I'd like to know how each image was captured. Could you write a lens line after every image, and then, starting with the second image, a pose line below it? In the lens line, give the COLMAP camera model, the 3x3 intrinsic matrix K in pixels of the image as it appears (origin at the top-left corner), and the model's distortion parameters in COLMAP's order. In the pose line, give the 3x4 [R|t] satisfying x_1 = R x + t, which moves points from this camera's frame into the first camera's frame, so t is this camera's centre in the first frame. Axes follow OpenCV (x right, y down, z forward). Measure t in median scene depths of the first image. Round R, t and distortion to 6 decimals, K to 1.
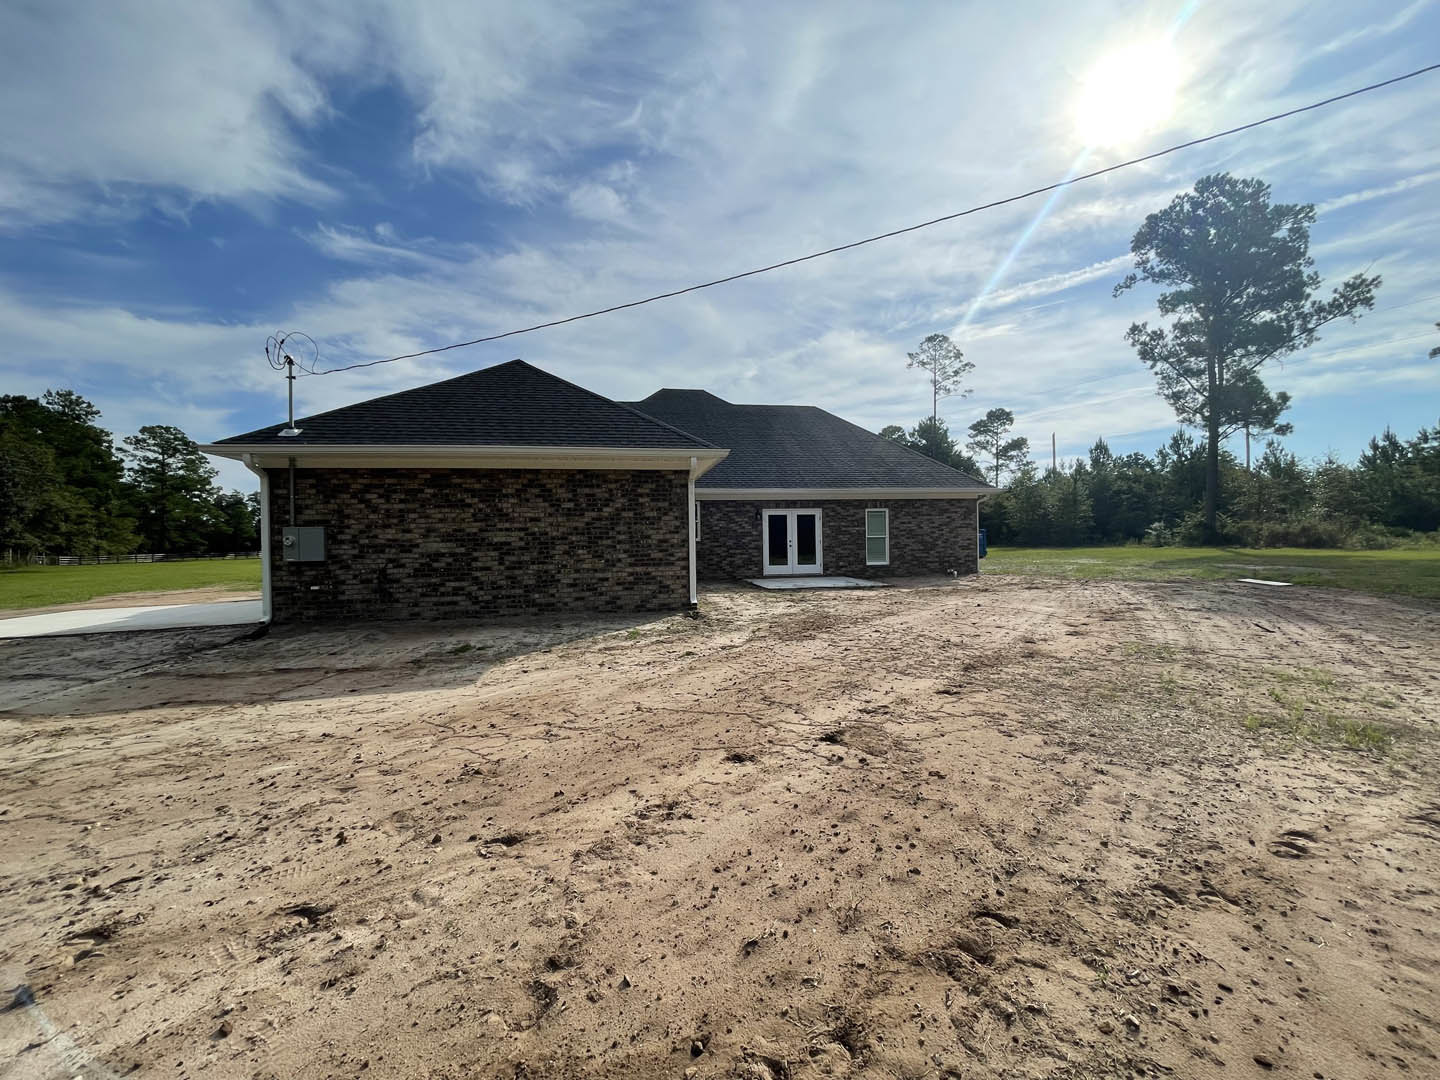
lens RADIAL K [[578.7, 0, 717.5], [0, 578.7, 538.3], [0, 0, 1]] dist [0.002466, -0.001590]
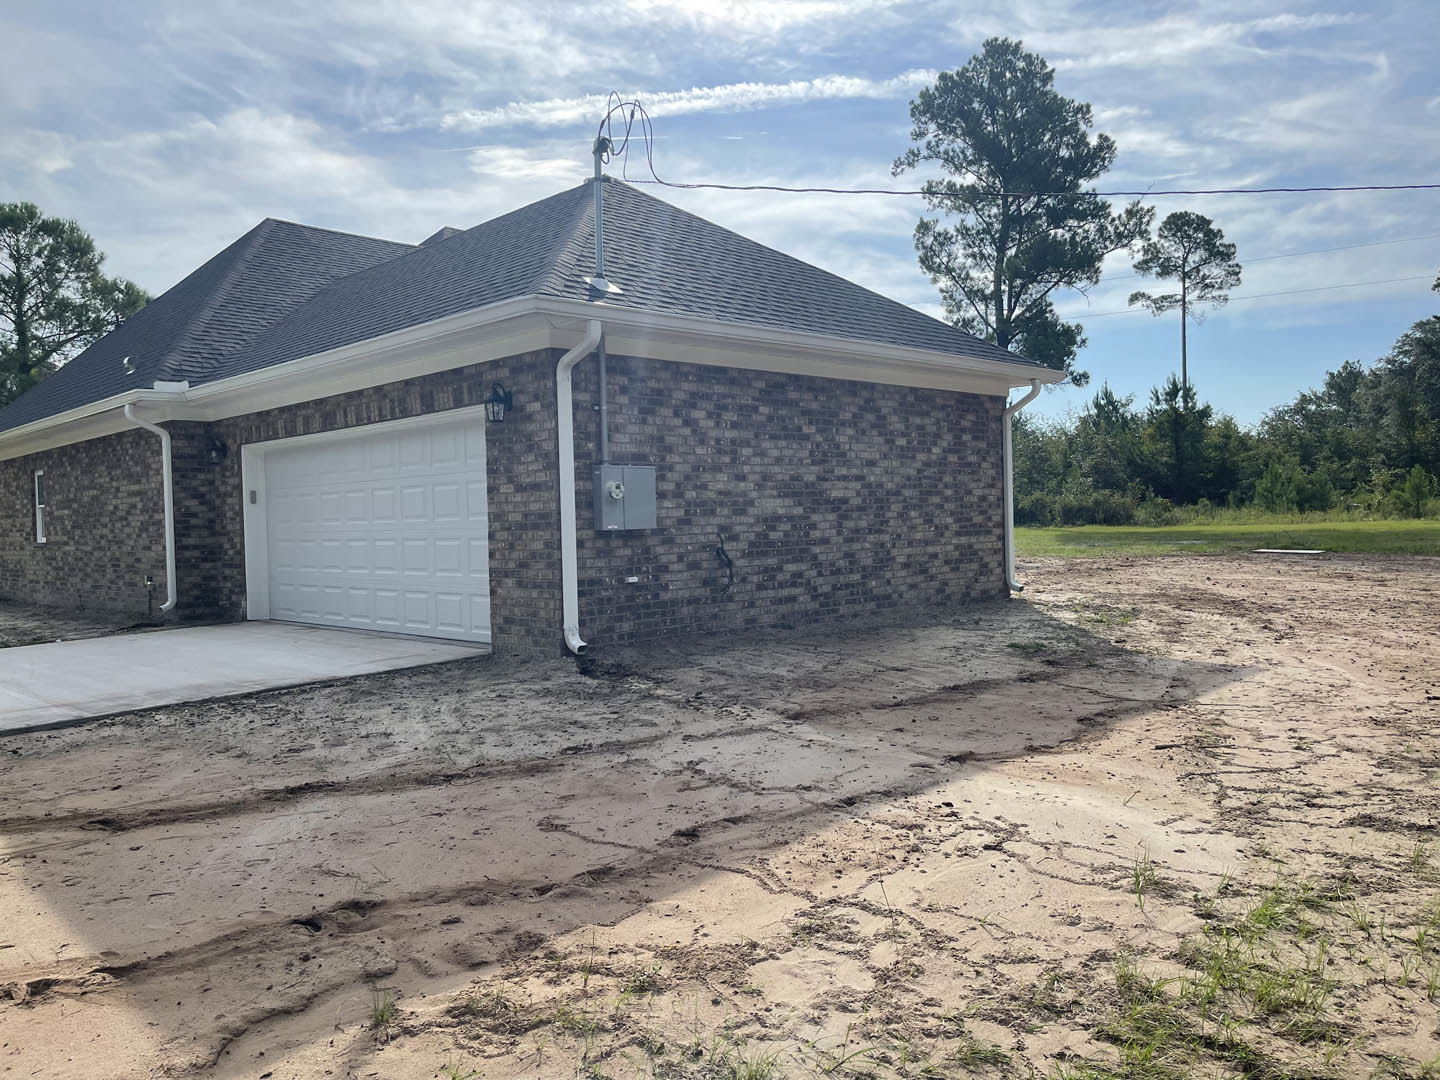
lens RADIAL K [[1086.7, 0, 729.0], [0, 1086.7, 547.7], [0, 0, 1]] dist [0.064760, -0.084572]
pose [[0.817552, -0.022051, 0.575432, -1.141443], [0.012628, 0.999713, 0.020369, 0.034394], [-0.575716, -0.009386, 0.817596, 0.114904]]
